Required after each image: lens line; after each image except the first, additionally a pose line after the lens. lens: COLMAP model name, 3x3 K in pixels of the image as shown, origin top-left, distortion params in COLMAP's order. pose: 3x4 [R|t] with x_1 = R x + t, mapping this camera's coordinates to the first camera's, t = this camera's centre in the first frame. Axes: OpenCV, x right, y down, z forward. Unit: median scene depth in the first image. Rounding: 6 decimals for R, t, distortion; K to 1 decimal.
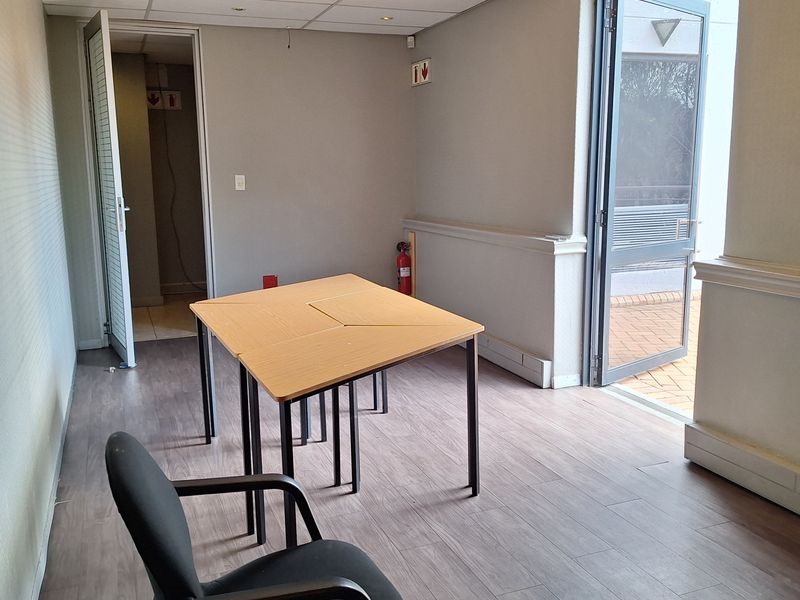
lens RADIAL K [[730.2, 0, 399.0], [0, 730.2, 298.6], [0, 0, 1]] dist [0.116781, 0.000000]
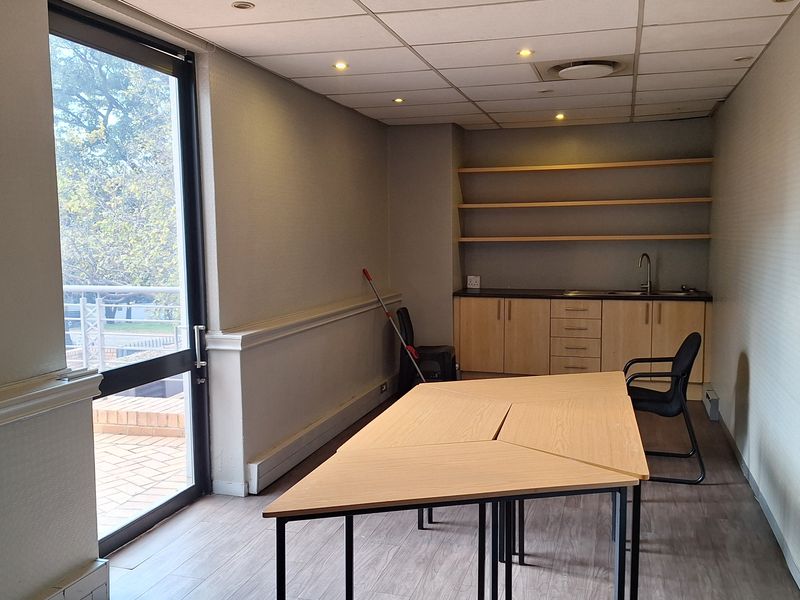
lens RADIAL K [[730.2, 0, 399.1], [0, 730.2, 301.3], [0, 0, 1]] dist [0.116781, 0.000000]
pose [[-0.782071, -0.047178, 0.621401, -0.680811], [0.123744, 0.965519, 0.229044, -0.428071], [-0.610780, 0.256024, -0.749266, 2.098139]]
